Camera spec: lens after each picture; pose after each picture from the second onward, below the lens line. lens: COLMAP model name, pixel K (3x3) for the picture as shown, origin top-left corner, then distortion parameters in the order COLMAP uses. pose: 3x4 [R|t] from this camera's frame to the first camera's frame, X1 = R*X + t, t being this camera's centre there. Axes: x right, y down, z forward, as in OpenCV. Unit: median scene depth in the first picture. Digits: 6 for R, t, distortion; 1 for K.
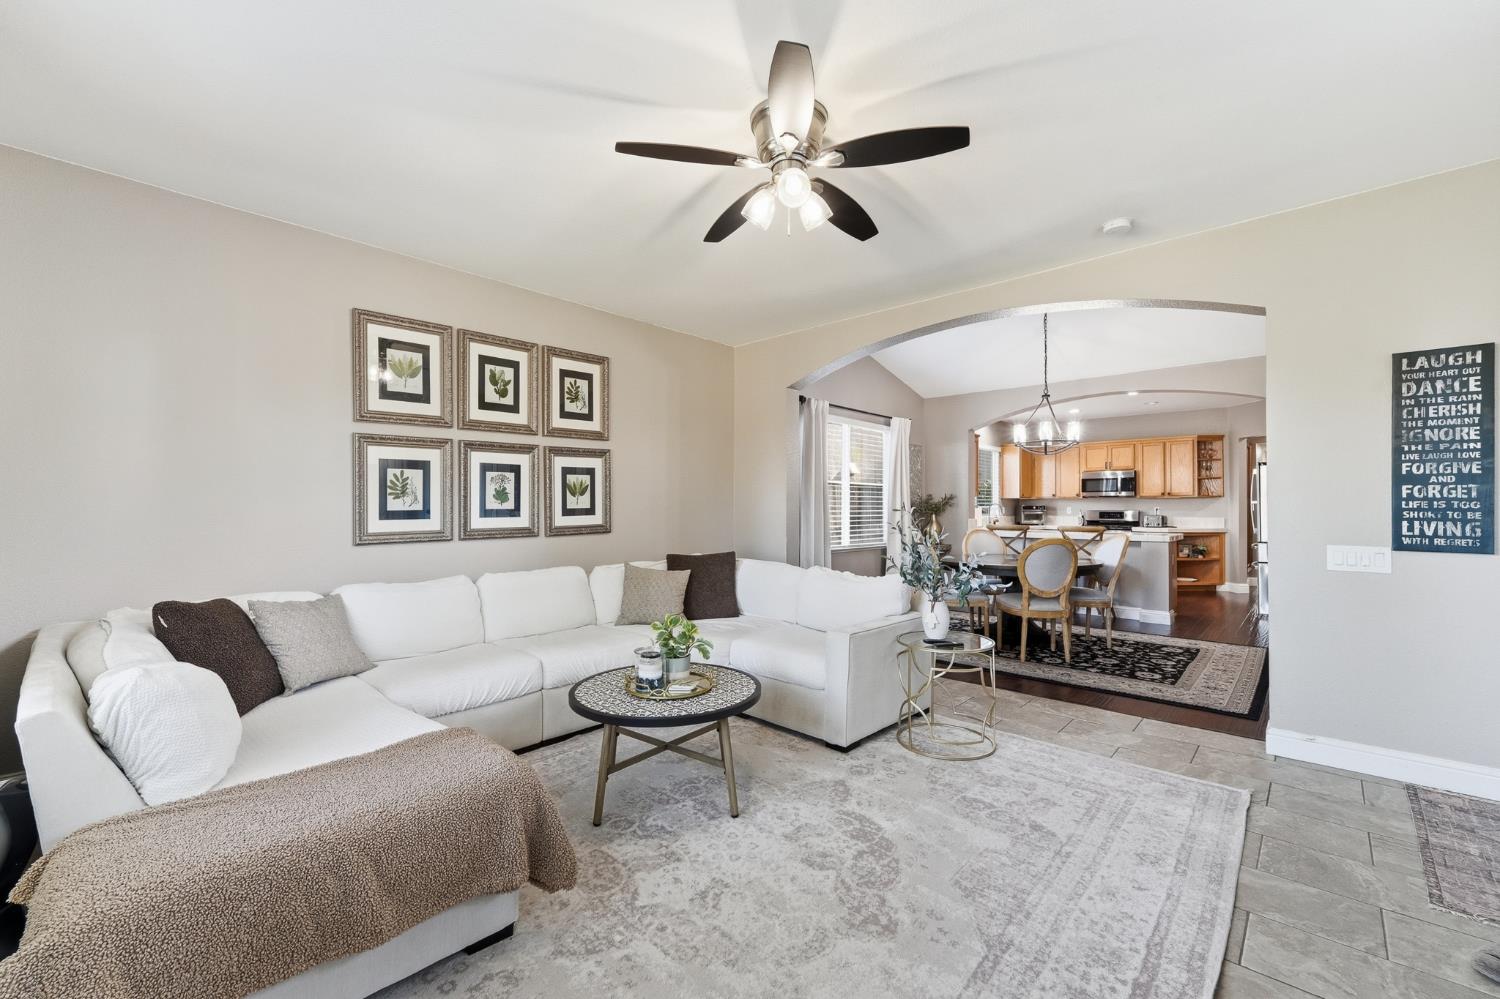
lens RADIAL K [[621.6, 0, 742.2], [0, 621.6, 499.3], [0, 0, 1]] dist [0.004288, -0.000243]
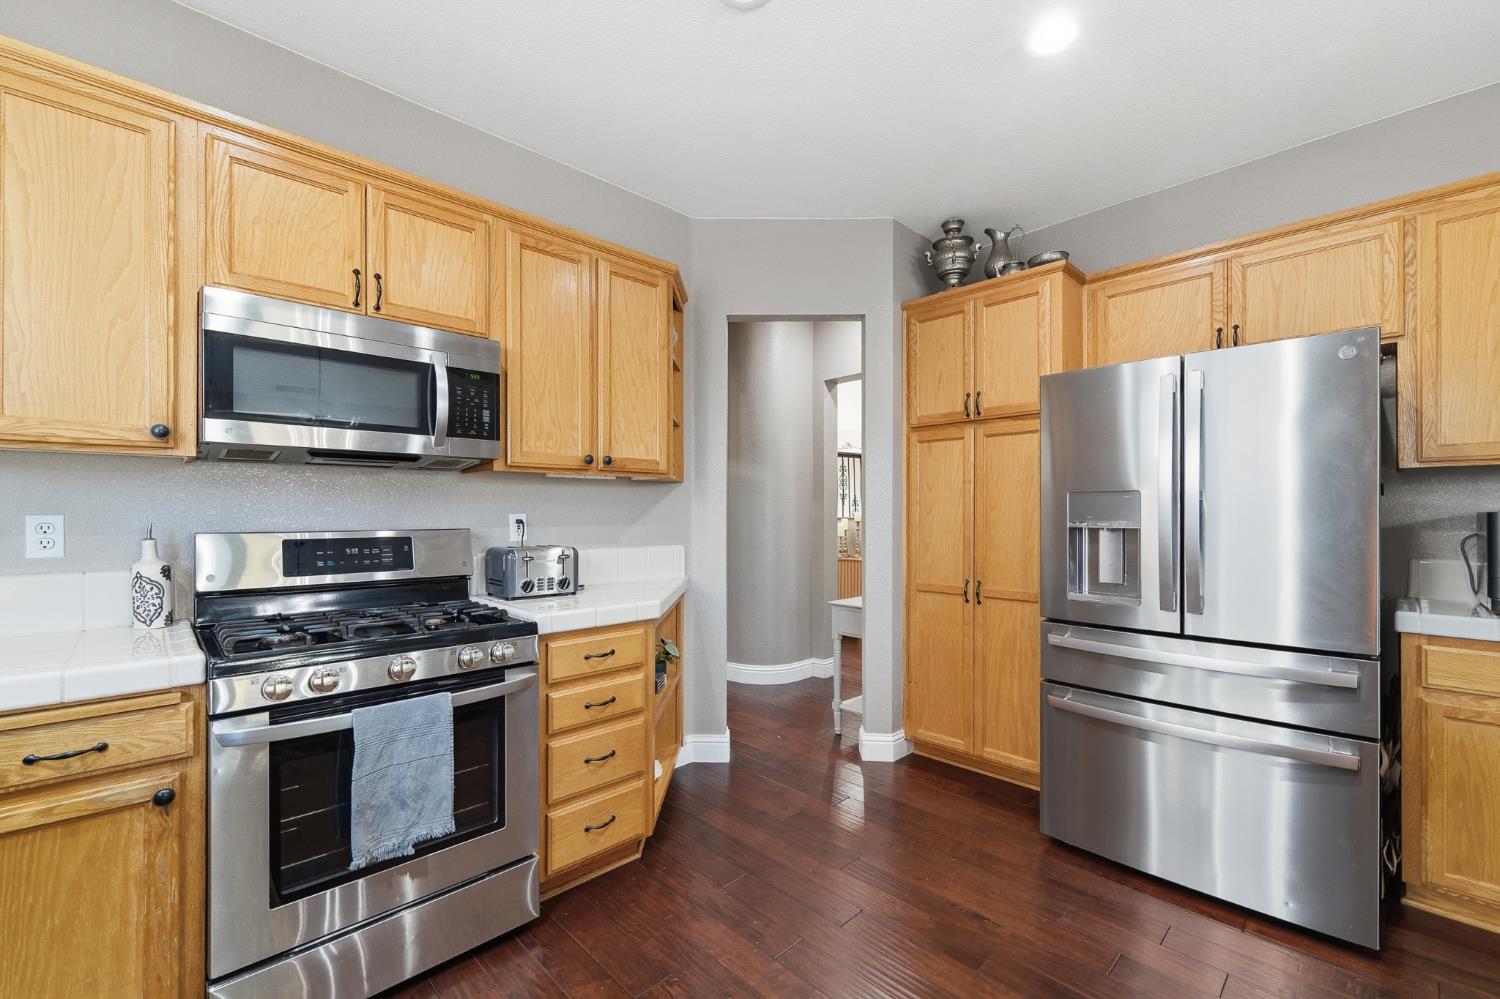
lens RADIAL K [[621.6, 0, 757.6], [0, 621.6, 512.5], [0, 0, 1]] dist [0.004288, -0.000243]
pose [[0.036299, 0.003302, 0.999336, 0.434945], [-0.011862, 0.999926, -0.002873, 0.012011], [-0.999271, -0.011750, 0.036335, 0.936962]]
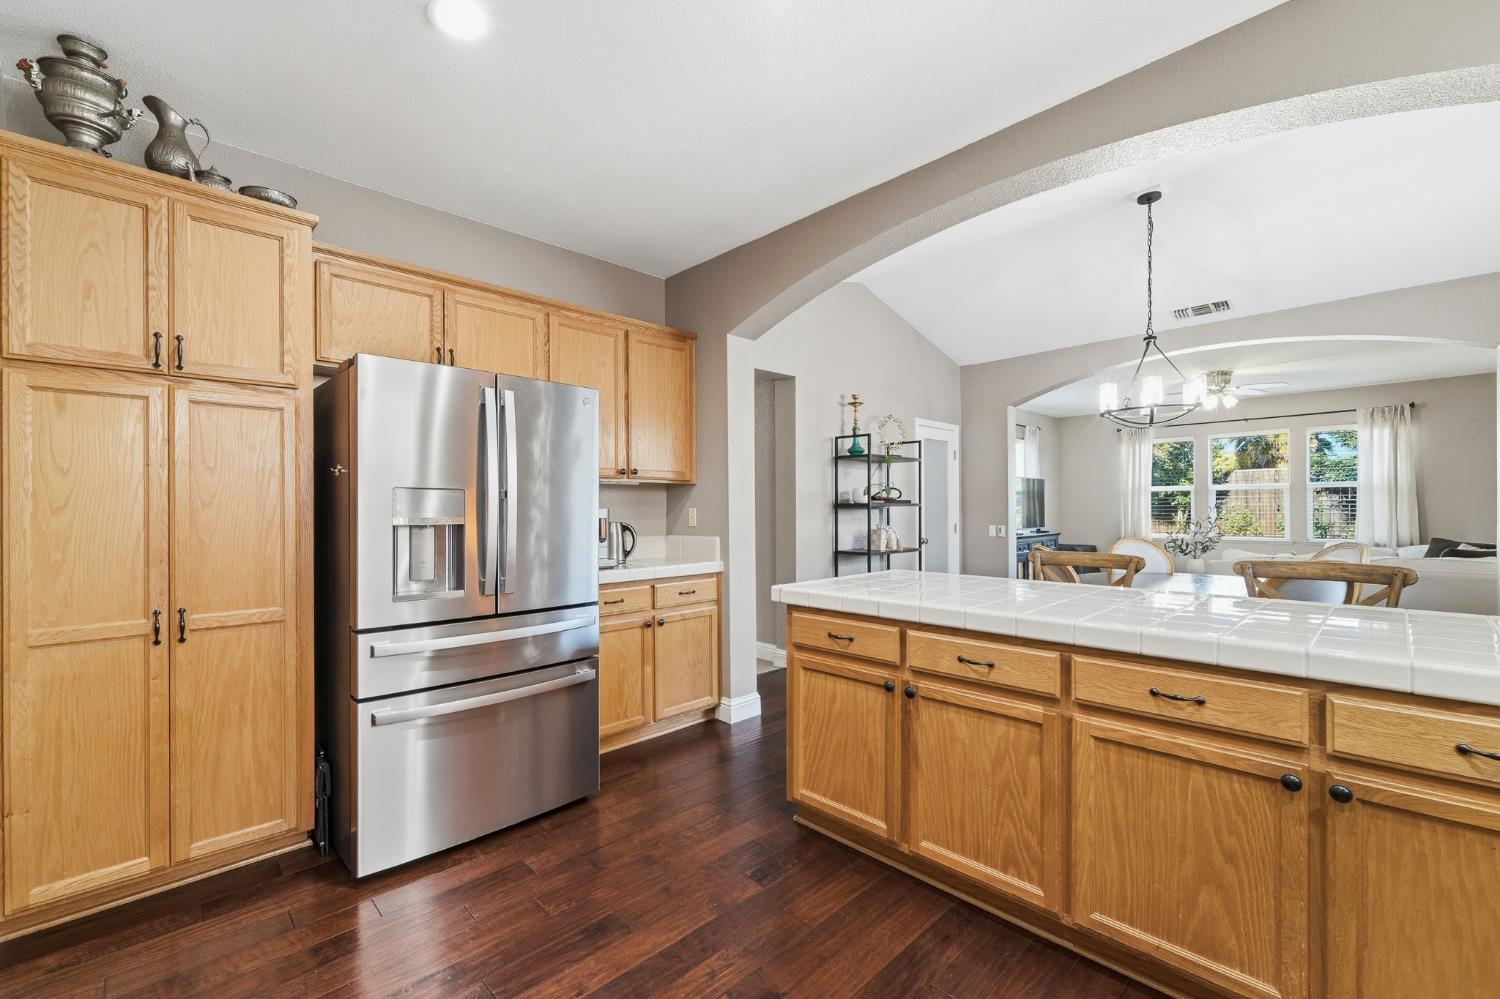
lens RADIAL K [[621.6, 0, 753.6], [0, 621.6, 512.7], [0, 0, 1]] dist [0.004288, -0.000243]
pose [[-0.998329, 0.004654, 0.057600, 0.541204], [0.004286, 0.999970, -0.006503, 0.012823], [-0.057628, -0.006245, -0.998319, 1.044028]]
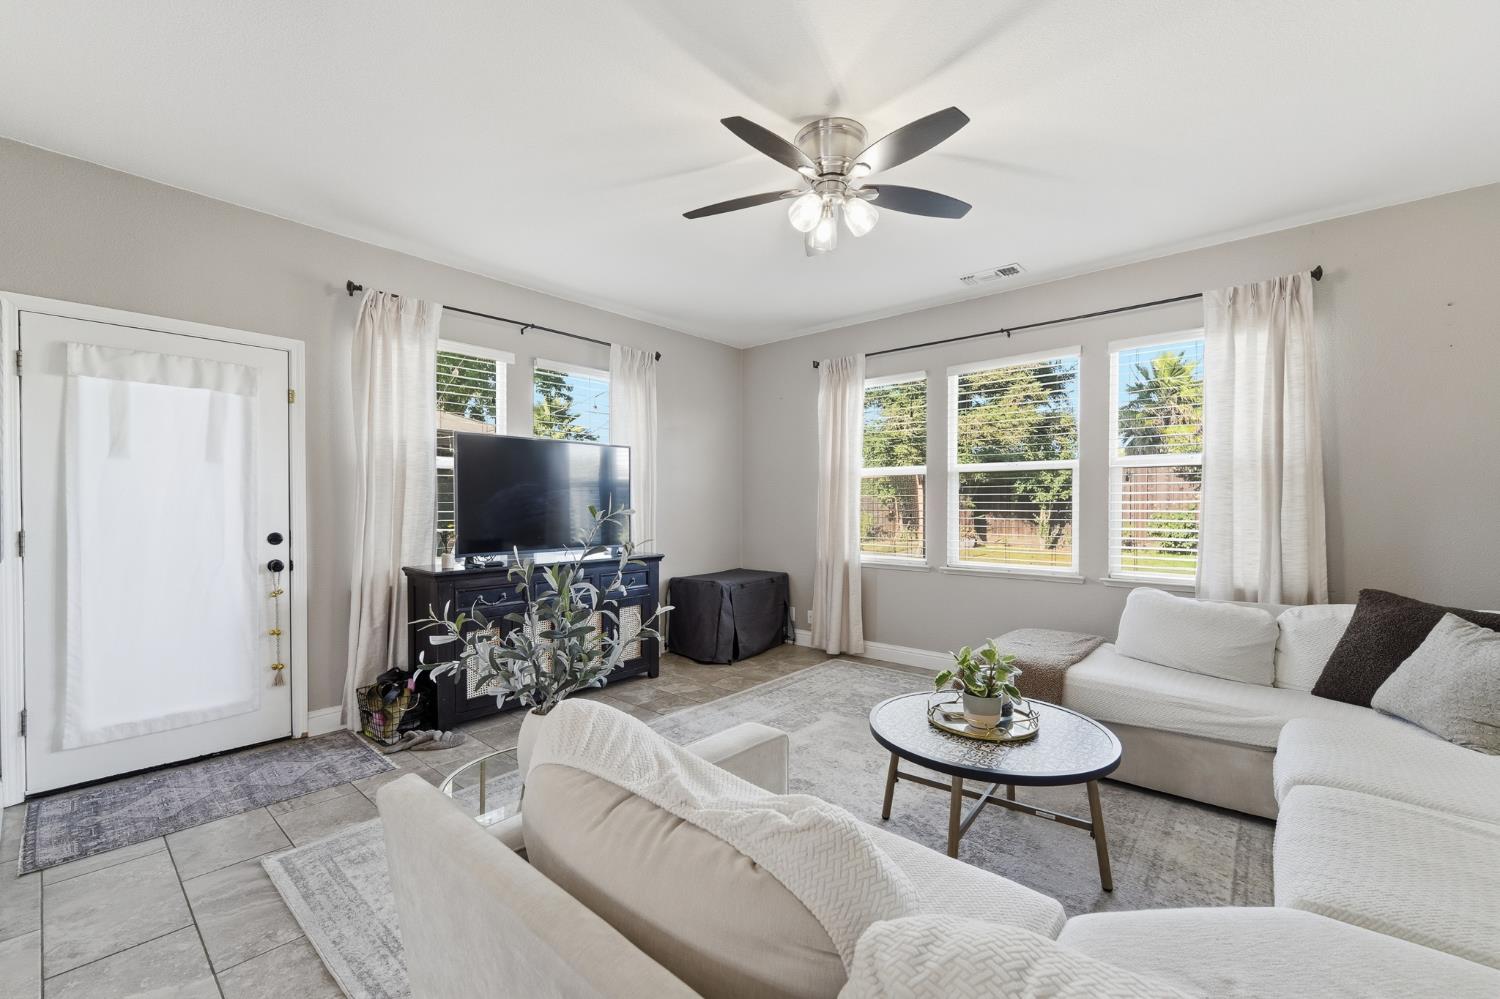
lens RADIAL K [[621.6, 0, 747.2], [0, 621.6, 512.4], [0, 0, 1]] dist [0.004288, -0.000243]
pose [[-0.999679, -0.002896, -0.025160, 0.076525], [-0.002937, 0.999994, 0.001572, 0.005762], [0.025156, 0.001645, -0.999682, 0.544489]]
